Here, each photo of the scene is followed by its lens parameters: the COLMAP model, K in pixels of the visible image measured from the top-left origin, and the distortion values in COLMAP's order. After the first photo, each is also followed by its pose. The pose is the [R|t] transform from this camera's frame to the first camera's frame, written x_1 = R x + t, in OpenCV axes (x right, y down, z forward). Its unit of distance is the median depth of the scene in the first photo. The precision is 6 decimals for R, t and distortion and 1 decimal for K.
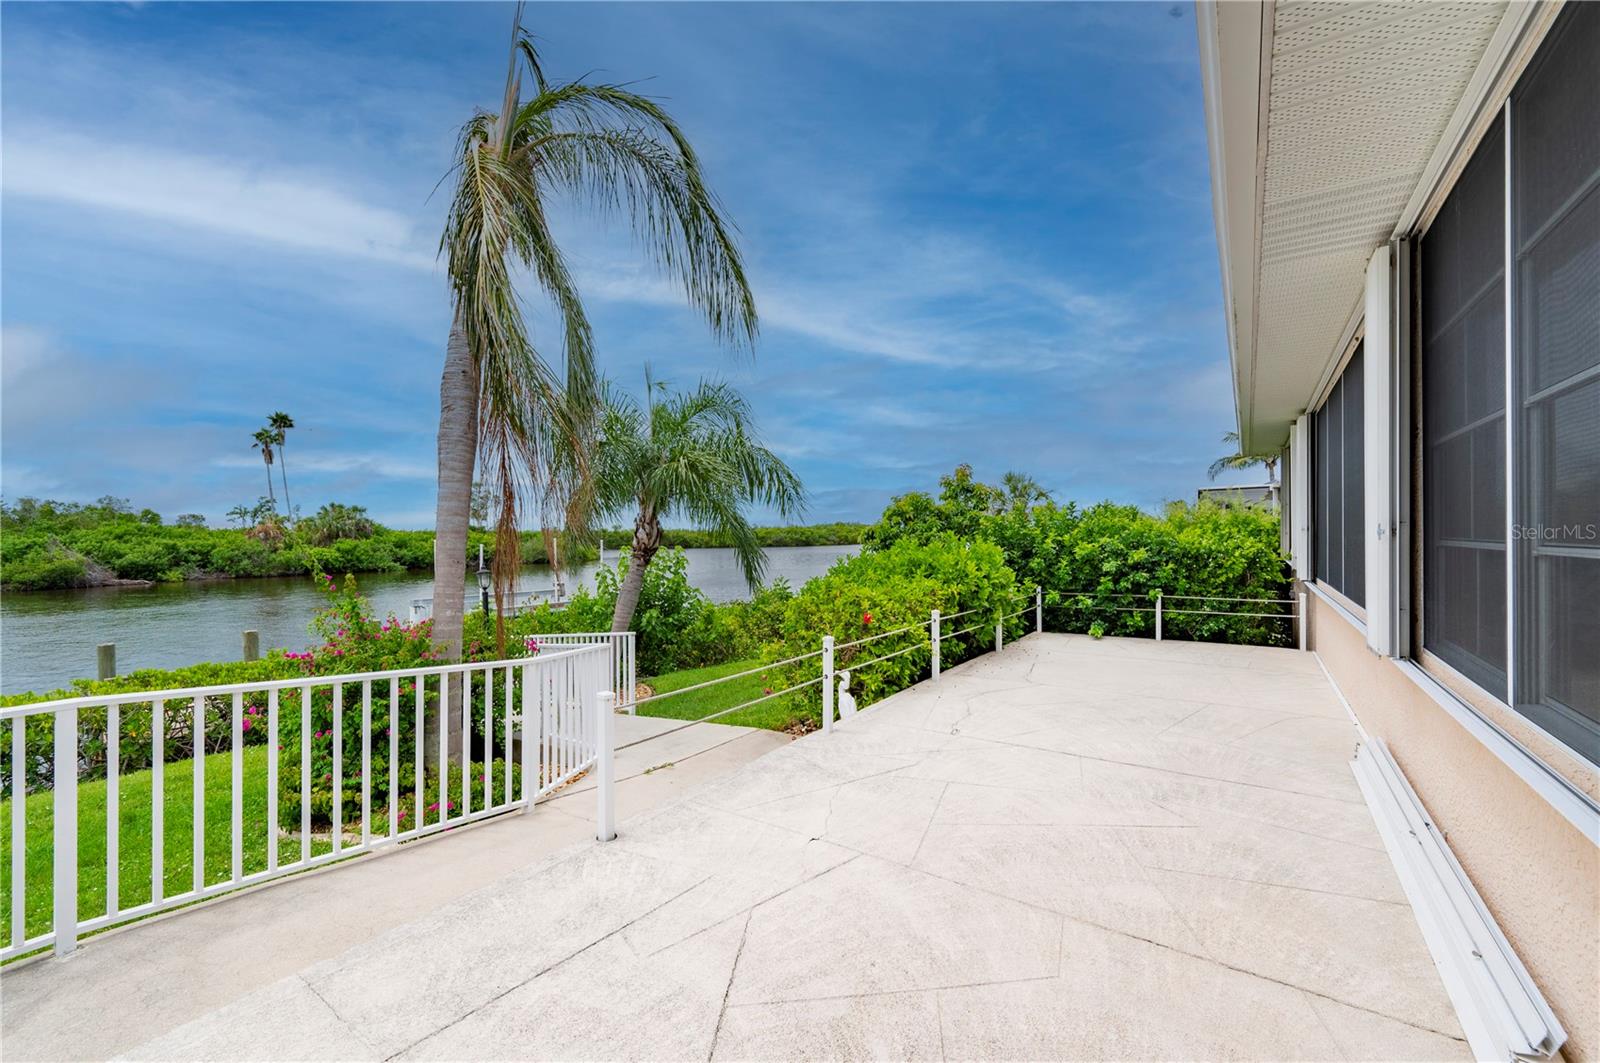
lens RADIAL K [[646.6, 0, 802.9], [0, 646.6, 528.0], [0, 0, 1]] dist [0.003083, -0.001274]
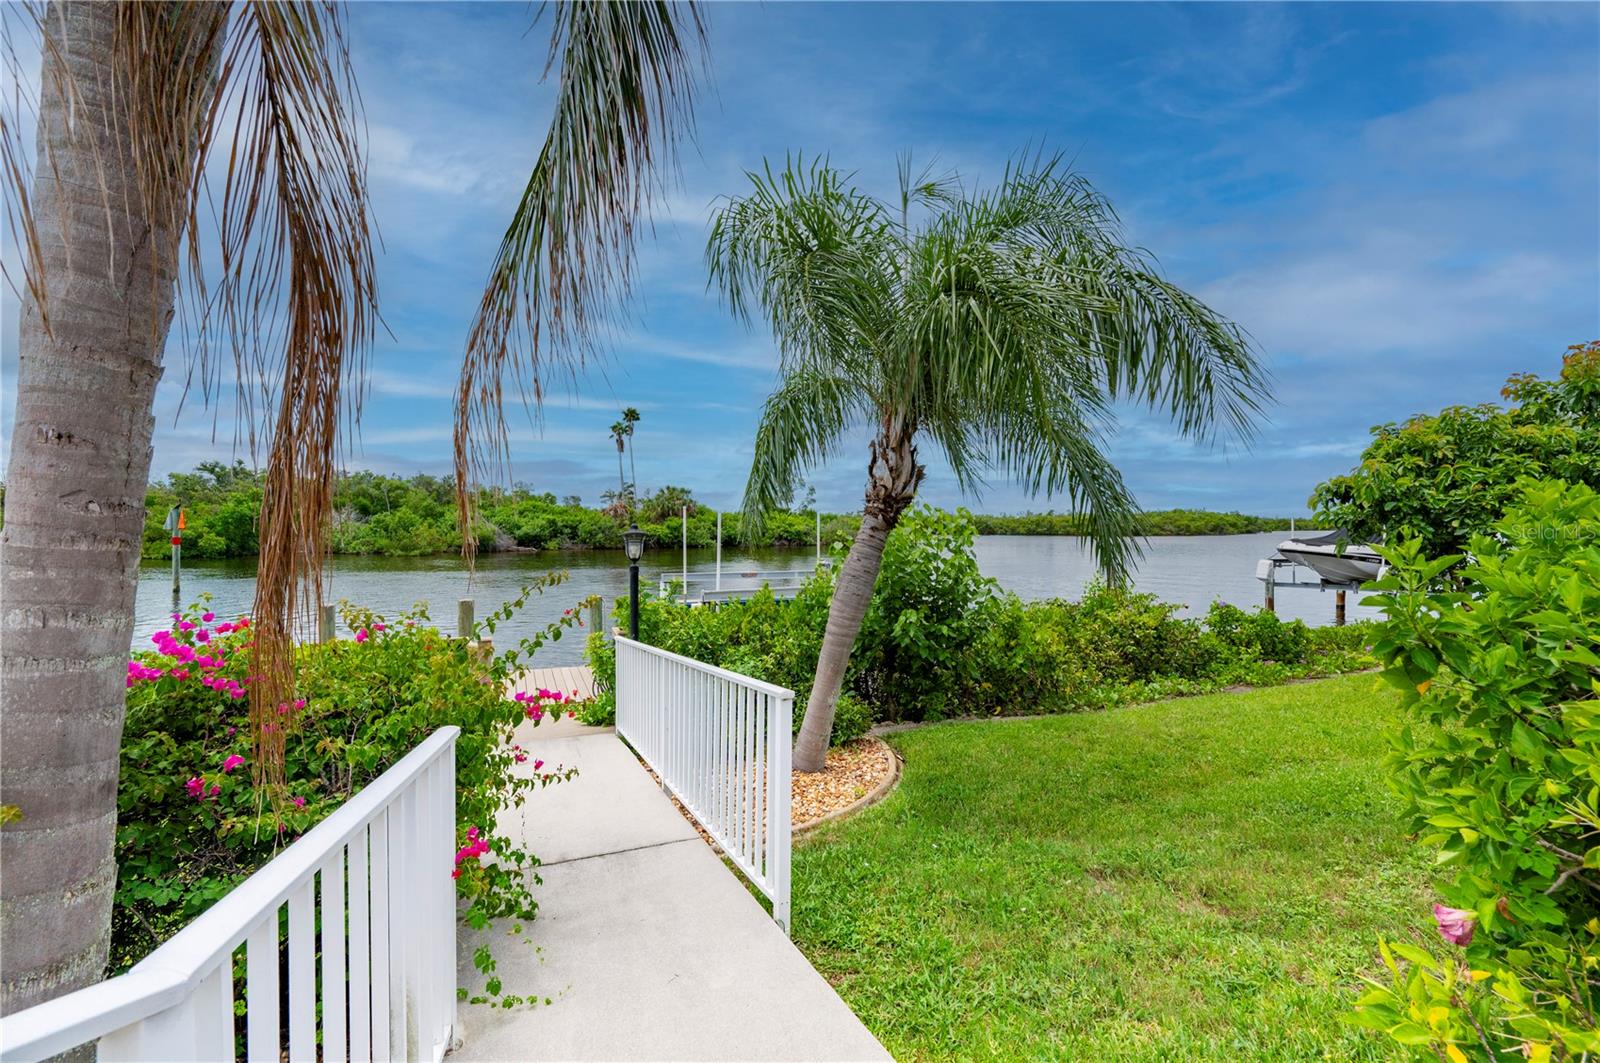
lens RADIAL K [[646.6, 0, 806.4], [0, 646.6, 529.3], [0, 0, 1]] dist [0.003083, -0.001274]
pose [[0.897474, 0.019310, -0.440645, -0.070885], [-0.010446, 0.999692, 0.022533, 0.046269], [0.440944, -0.015620, 0.897399, 0.496734]]
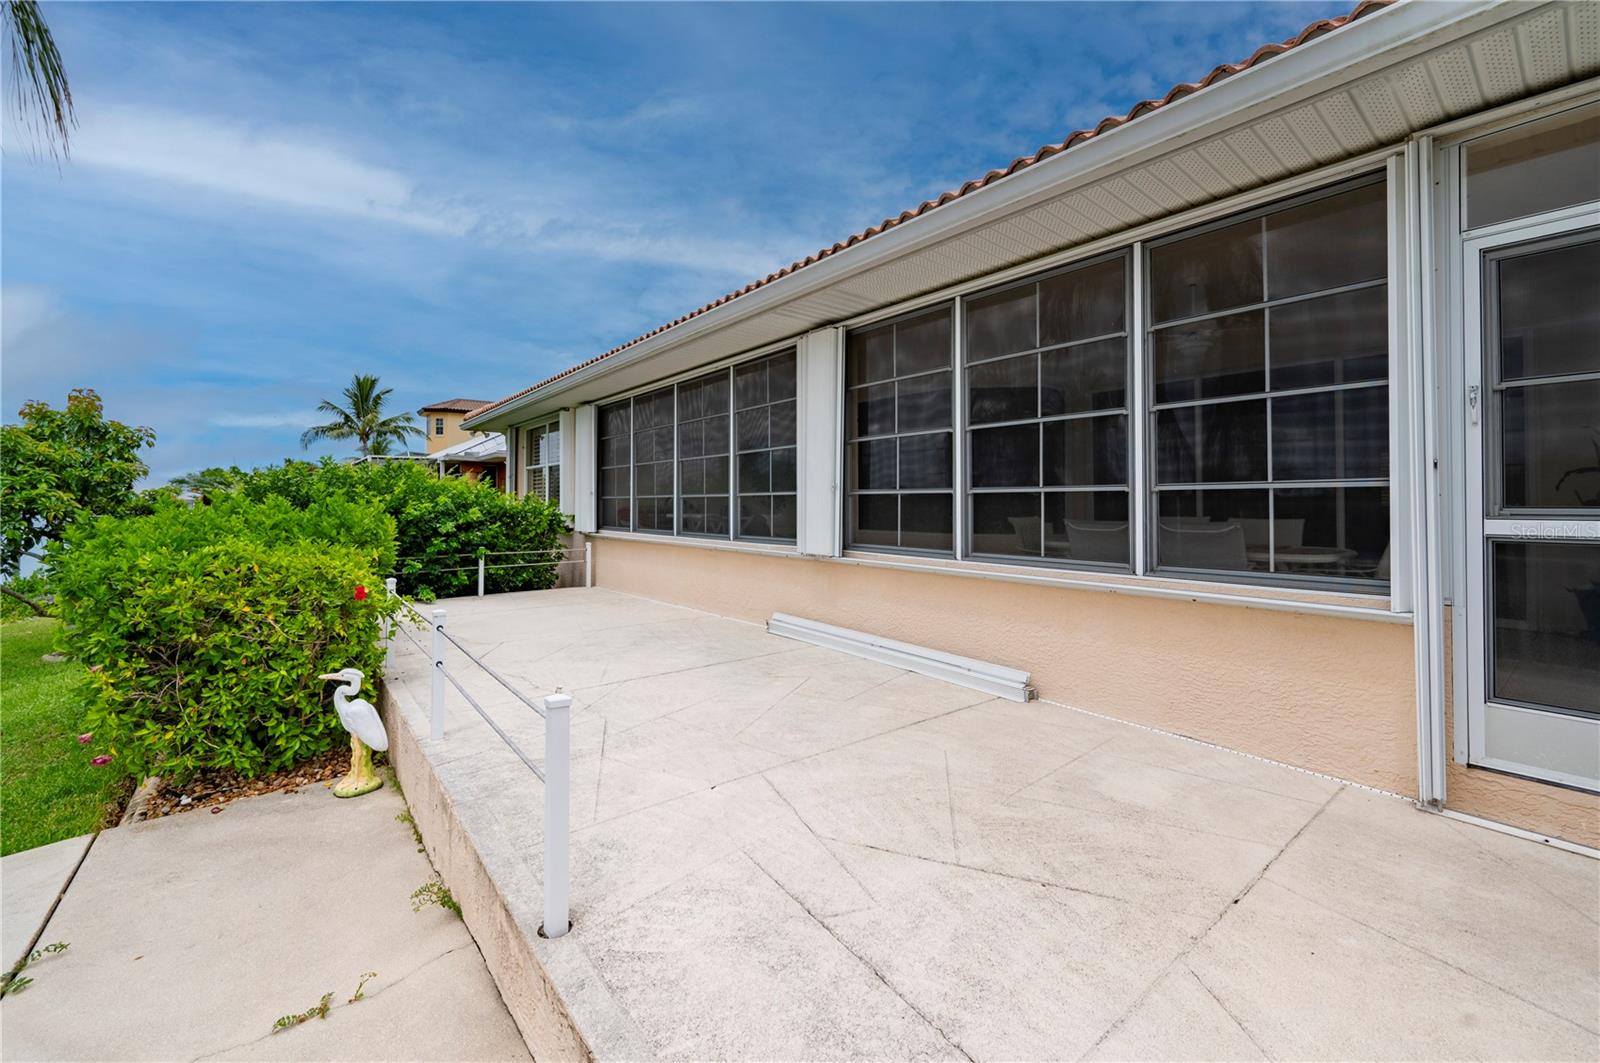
lens RADIAL K [[646.6, 0, 790.2], [0, 646.6, 495.9], [0, 0, 1]] dist [0.003083, -0.001274]
pose [[0.298126, 0.020687, 0.954302, -0.245763], [-0.010965, 0.999773, -0.018247, 0.020878], [-0.954464, -0.005024, 0.298285, 0.176660]]
